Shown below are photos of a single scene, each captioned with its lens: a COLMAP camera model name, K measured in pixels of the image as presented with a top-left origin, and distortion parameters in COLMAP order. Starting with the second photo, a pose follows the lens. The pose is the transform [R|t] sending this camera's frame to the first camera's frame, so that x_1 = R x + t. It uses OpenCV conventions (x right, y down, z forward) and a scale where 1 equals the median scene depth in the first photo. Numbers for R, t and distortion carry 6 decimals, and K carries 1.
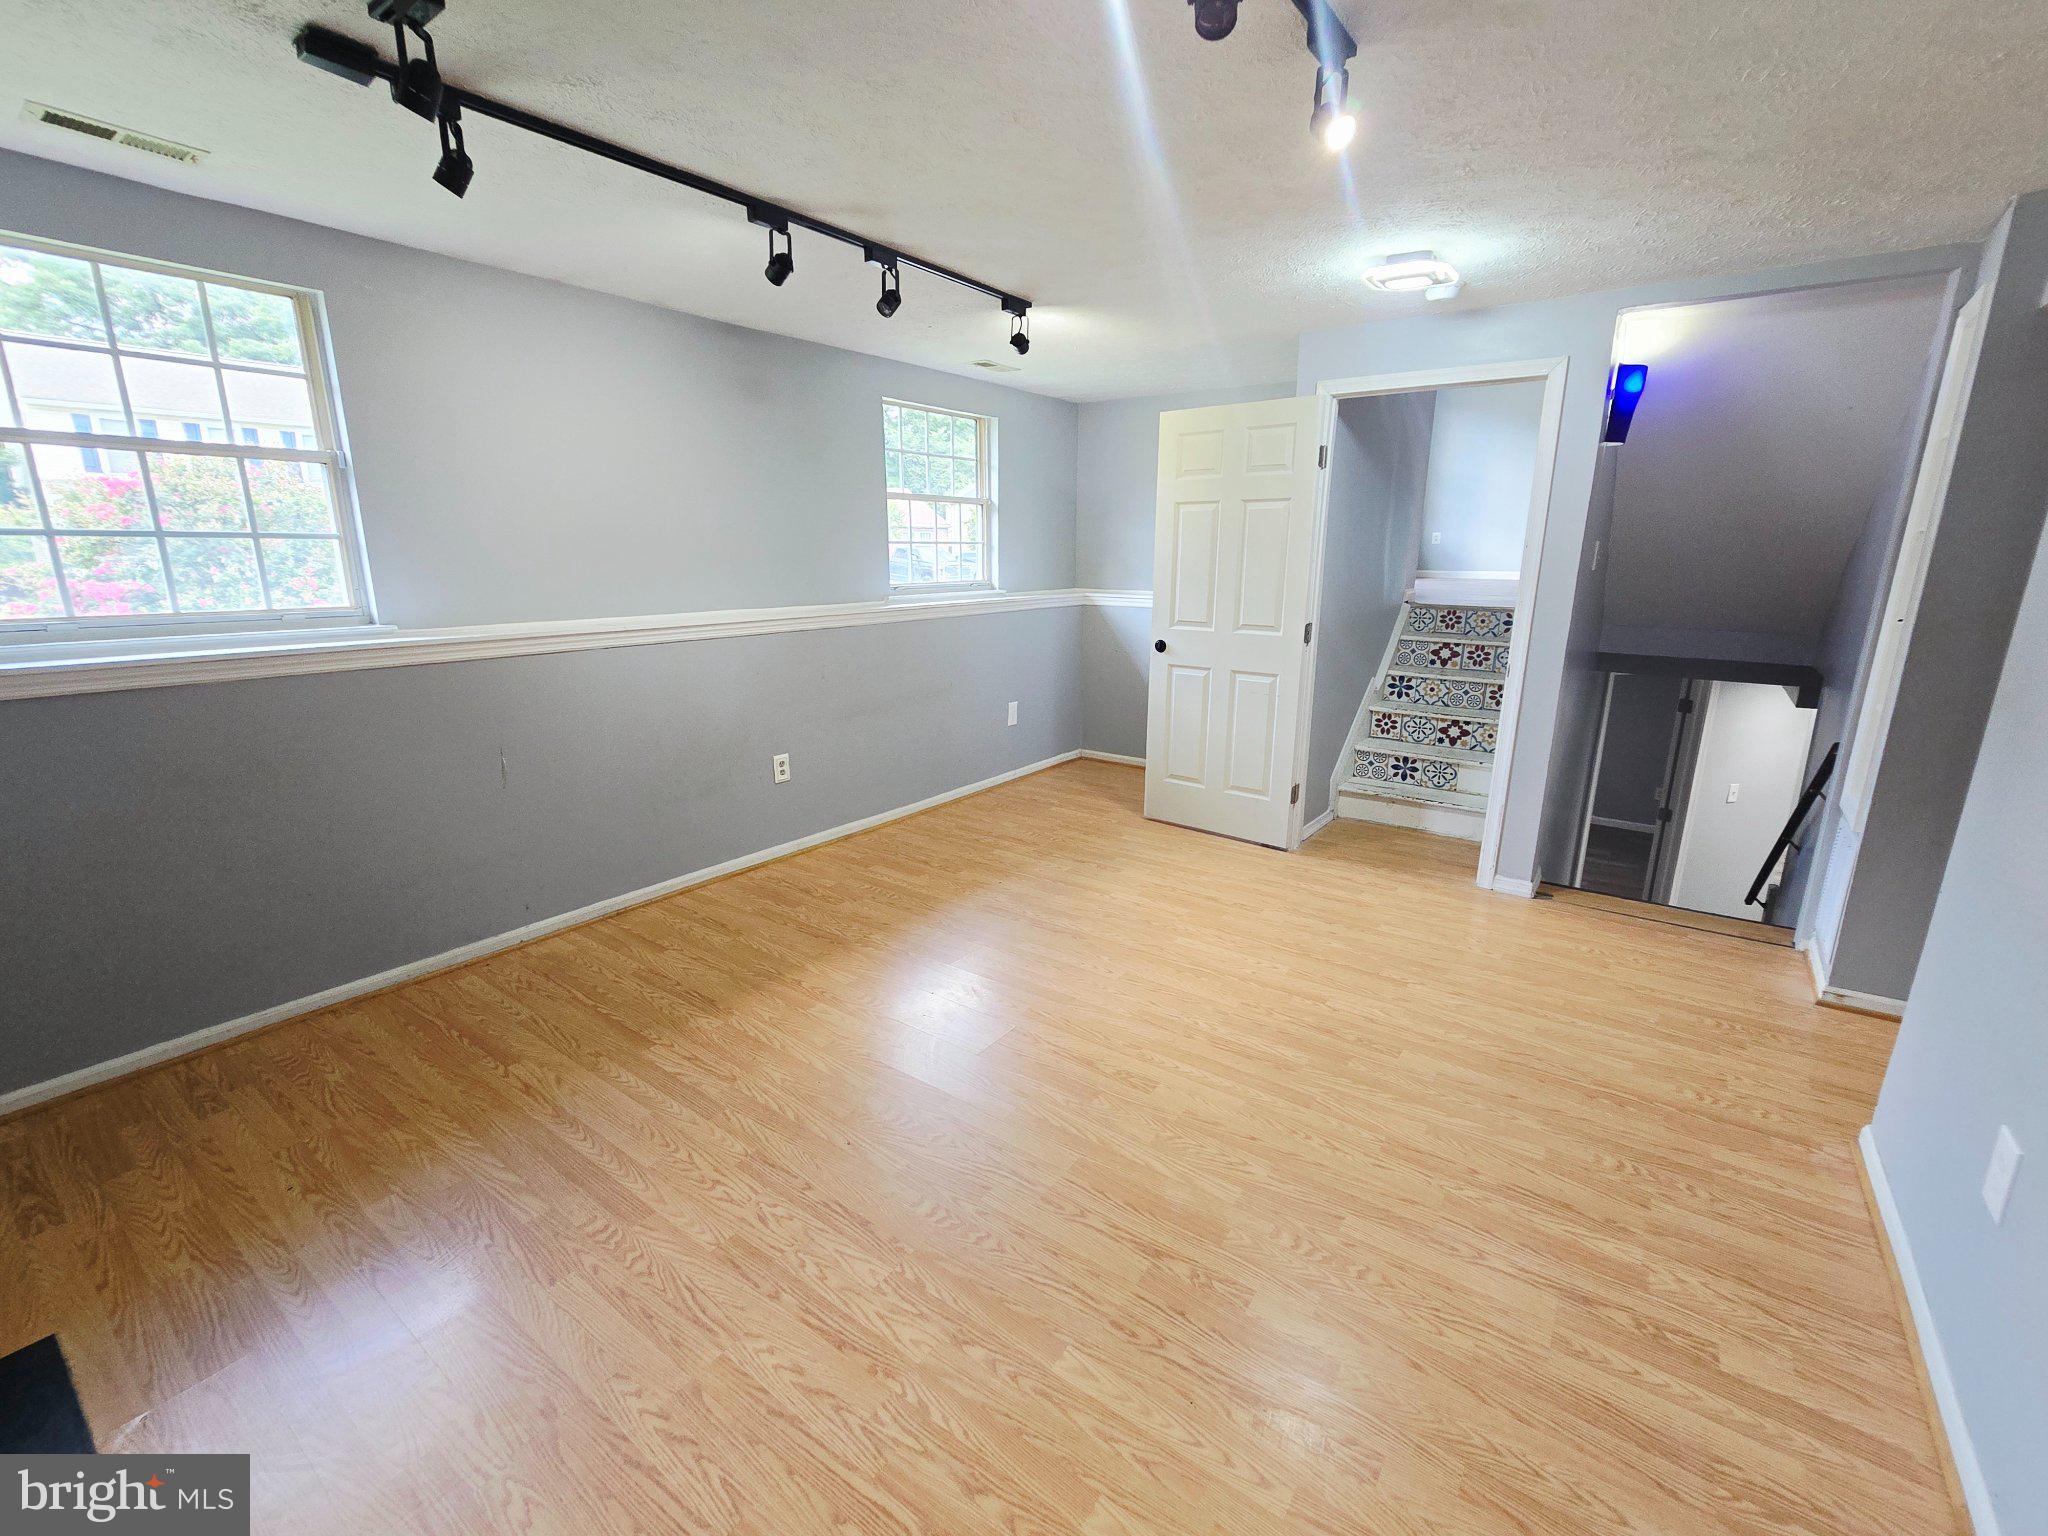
lens RADIAL K [[886.2, 0, 1024.0], [0, 886.2, 768.0], [0, 0, 1]] dist [-0.000539, 0.000045]
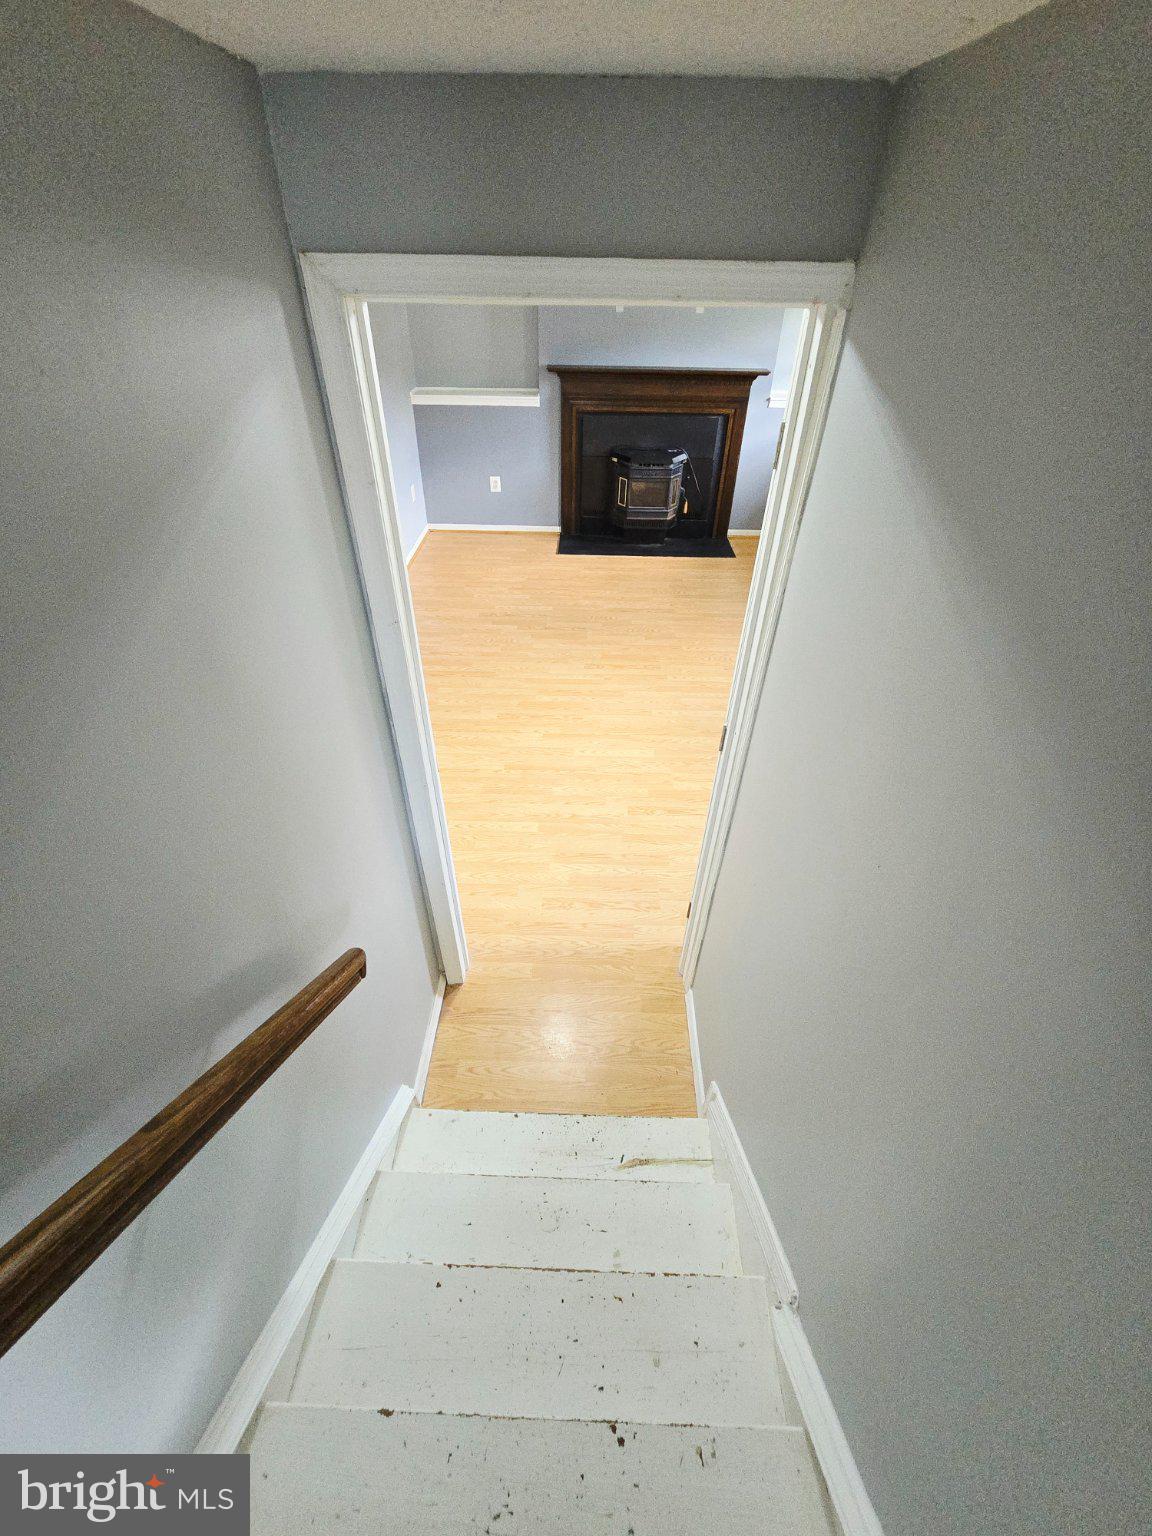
lens RADIAL K [[664.7, 0, 576.0], [0, 664.7, 768.0], [0, 0, 1]] dist [-0.000539, 0.000045]
pose [[-0.822228, 0.347885, -0.450464, 0.923141], [-0.150878, 0.629916, 0.761868, -0.711172], [0.548796, 0.694394, -0.465446, 1.742510]]
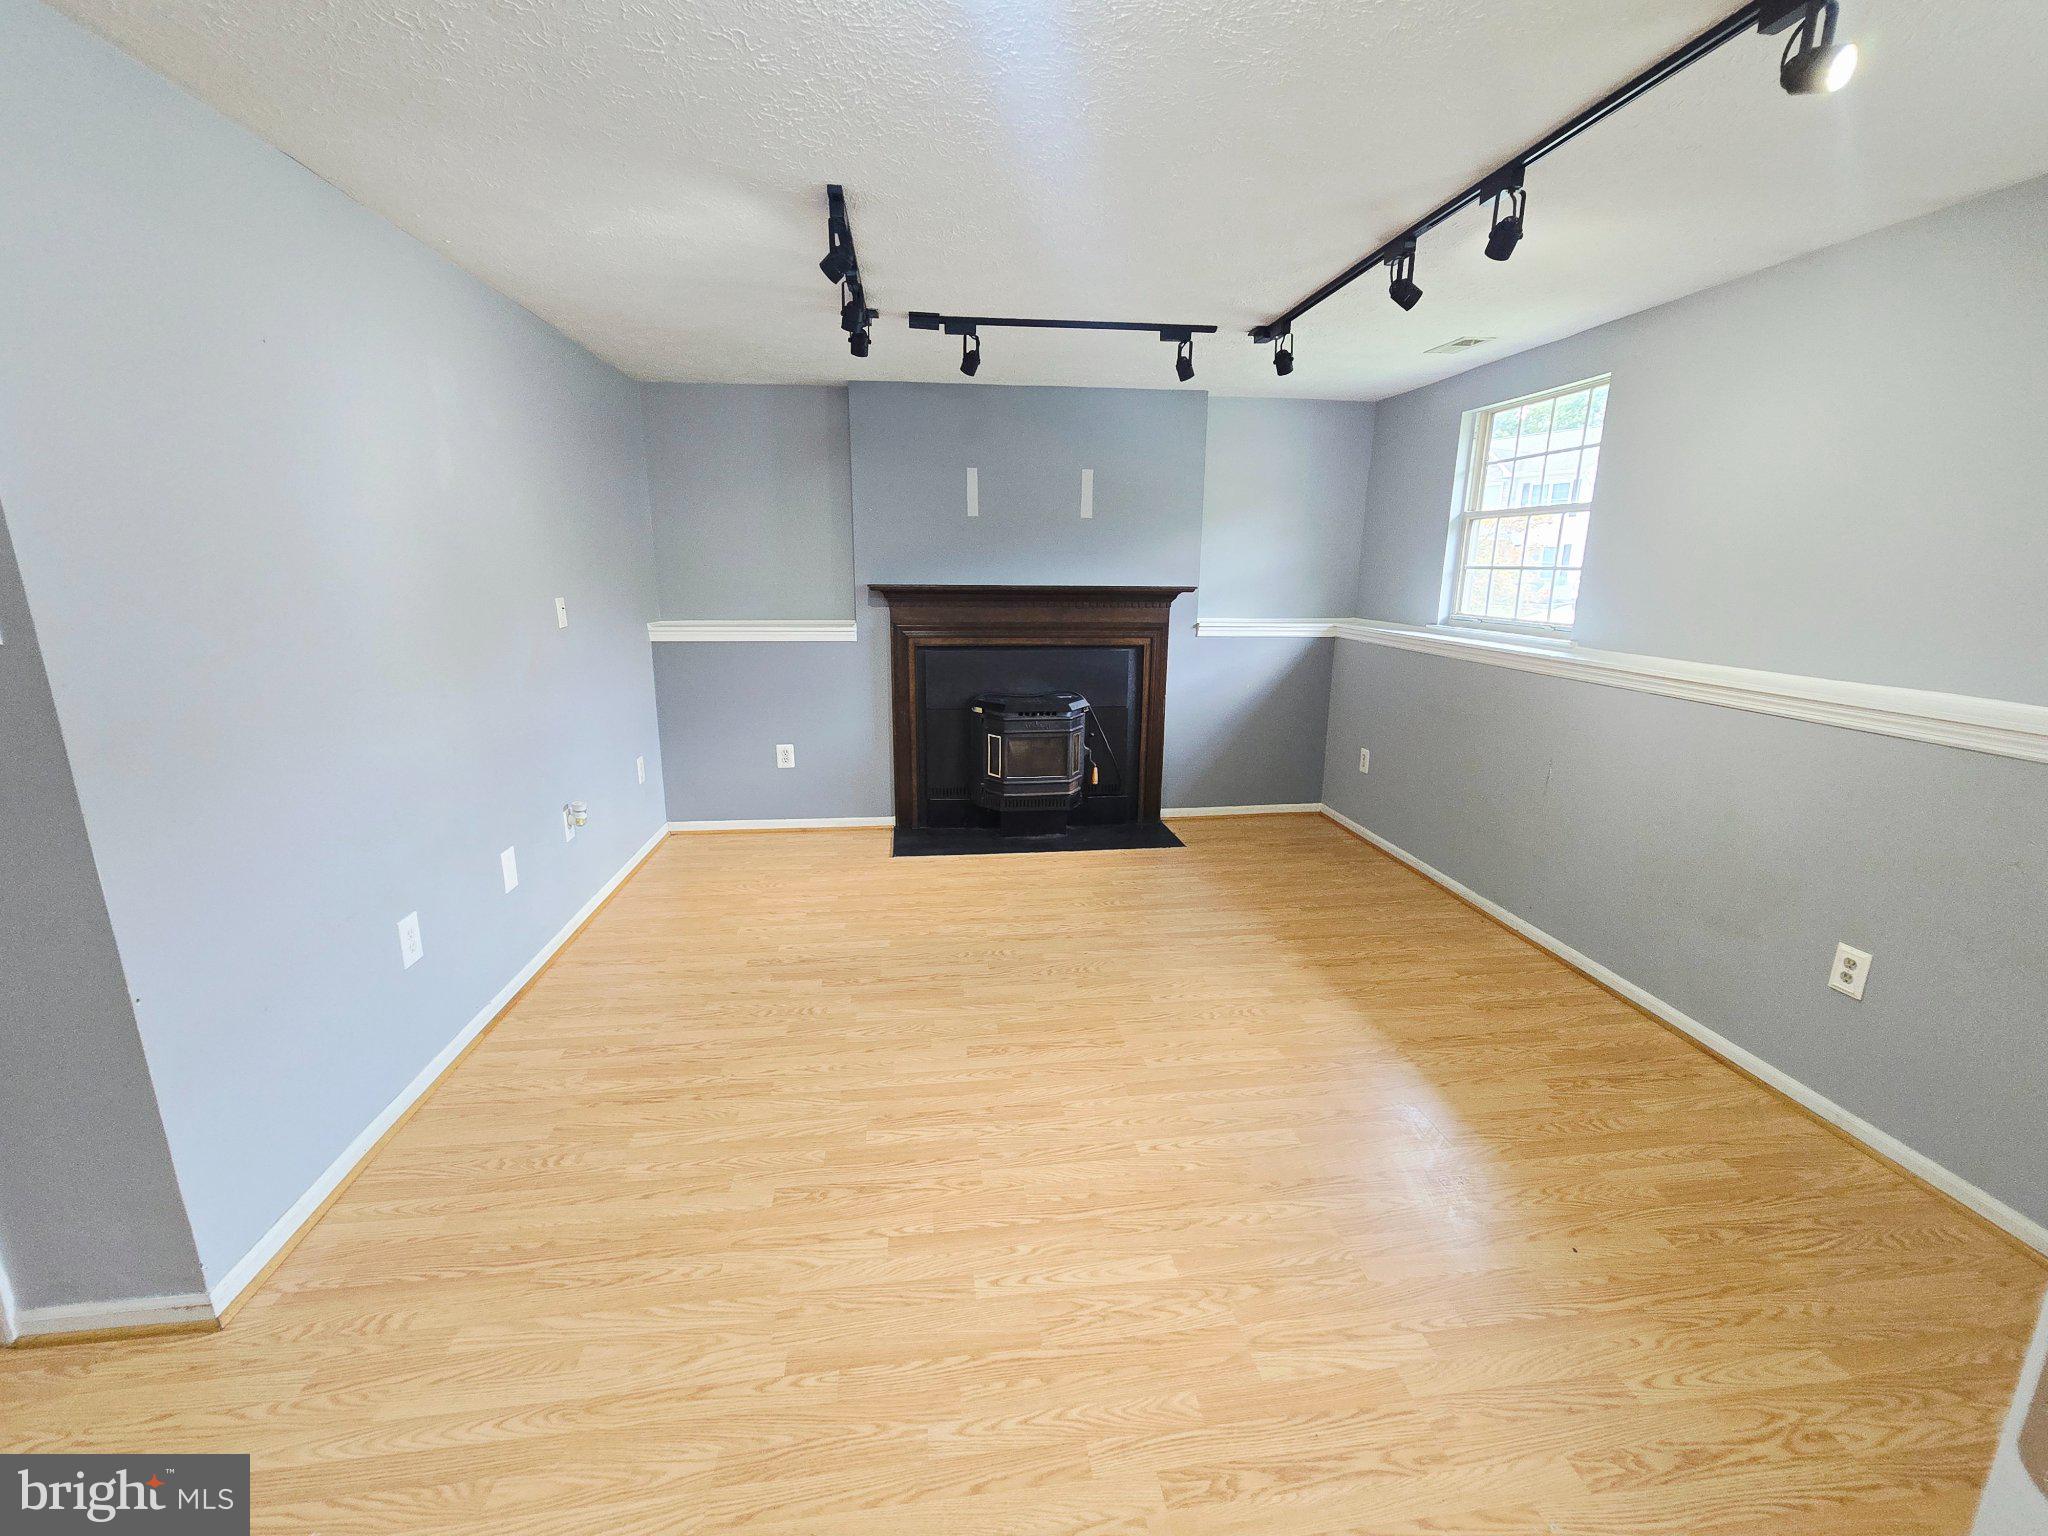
lens RADIAL K [[886.2, 0, 1024.0], [0, 886.2, 768.0], [0, 0, 1]] dist [-0.000539, 0.000045]
pose [[-0.727525, 0.146112, -0.670342, 0.693269], [-0.173583, 0.906070, 0.385883, -0.358720], [0.663759, 0.397099, -0.633826, 1.407370]]
